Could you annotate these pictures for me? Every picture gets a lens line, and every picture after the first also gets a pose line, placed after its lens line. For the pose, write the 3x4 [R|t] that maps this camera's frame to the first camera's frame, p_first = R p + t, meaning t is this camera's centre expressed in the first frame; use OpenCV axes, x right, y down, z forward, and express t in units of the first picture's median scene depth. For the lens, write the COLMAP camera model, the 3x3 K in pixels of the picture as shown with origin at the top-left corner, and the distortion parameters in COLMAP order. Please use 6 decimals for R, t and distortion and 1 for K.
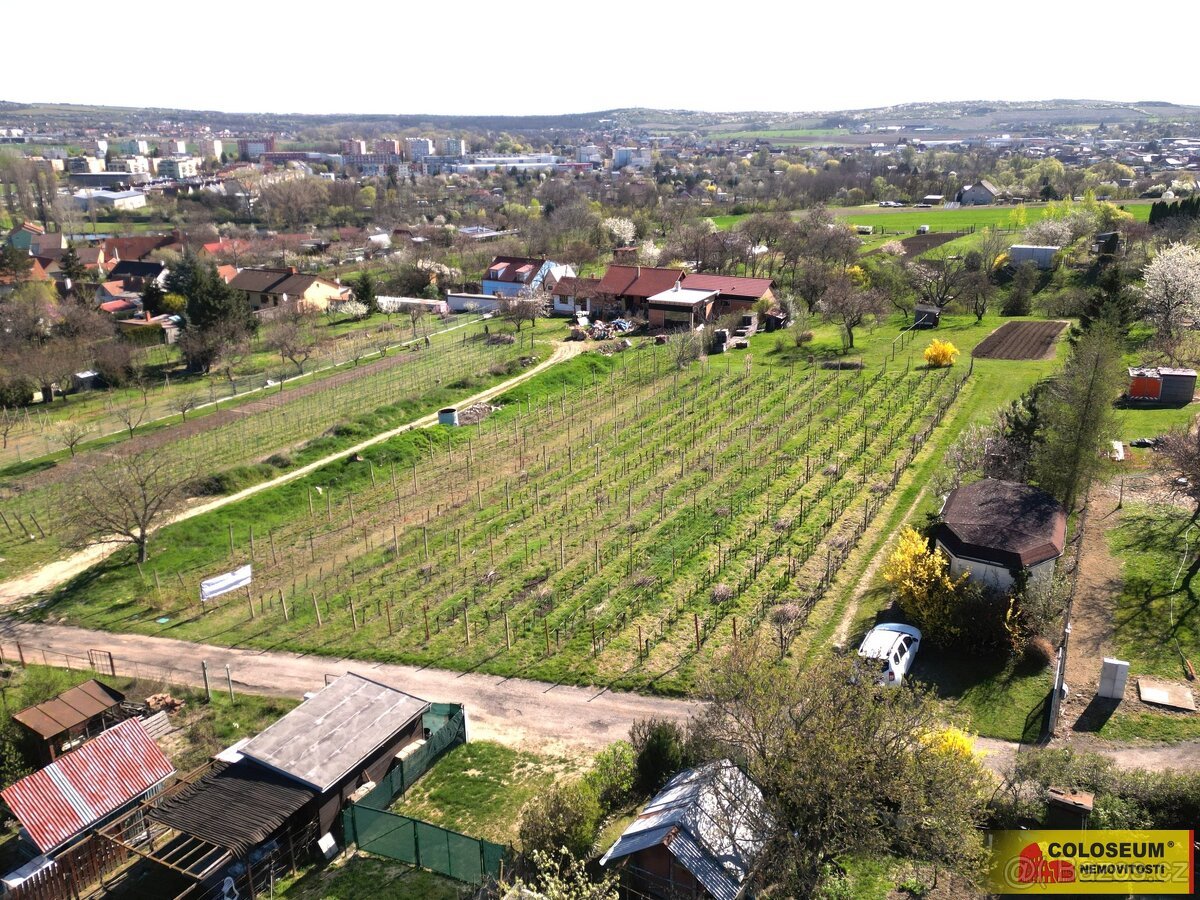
lens RADIAL K [[990.0, 0, 605.2], [0, 990.0, 472.7], [0, 0, 1]] dist [0.024776, -0.005053]
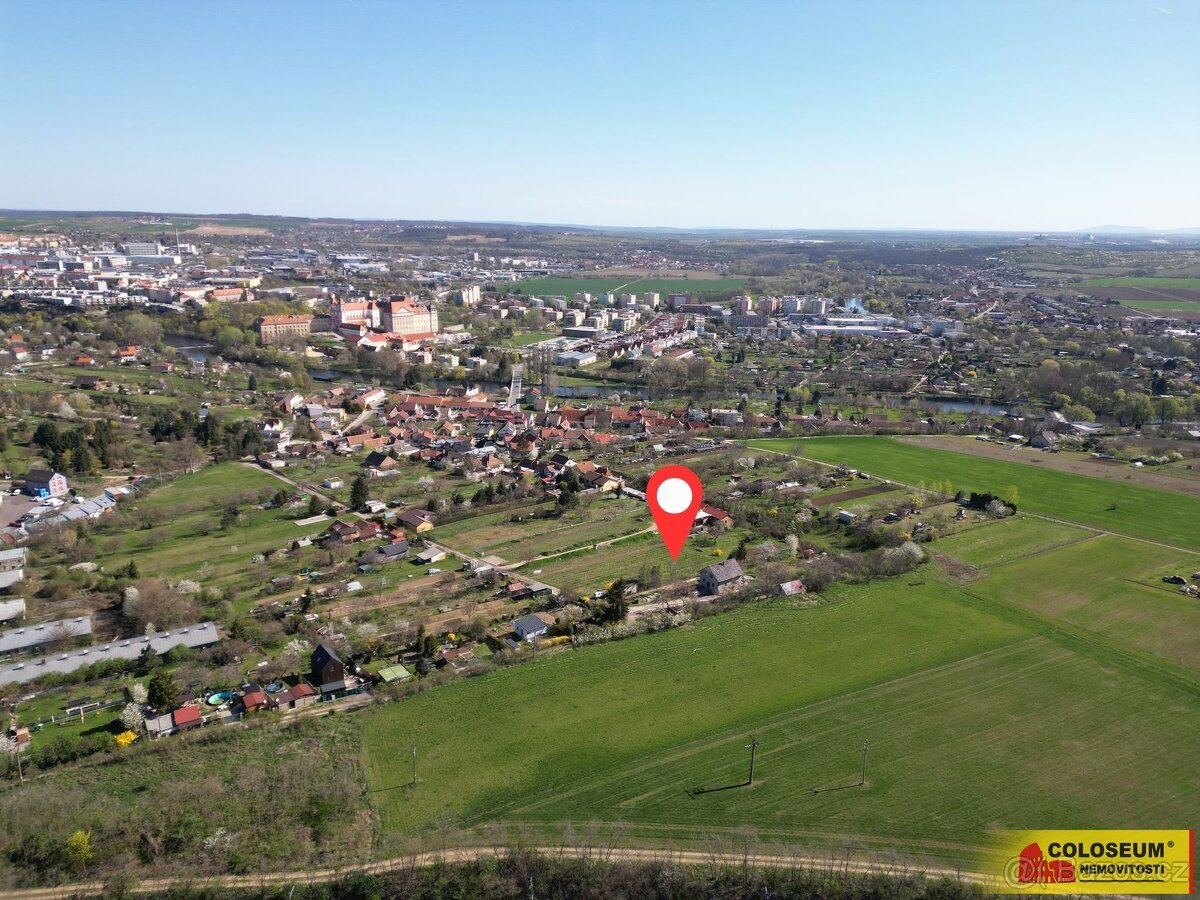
lens RADIAL K [[841.8, 0, 624.3], [0, 841.8, 451.7], [0, 0, 1]] dist [0.141201, -0.227248]
pose [[0.911621, 0.144758, -0.384697, 0.504294], [-0.178181, 0.982596, -0.052497, -0.110631], [0.370402, 0.116403, 0.921549, -0.935860]]
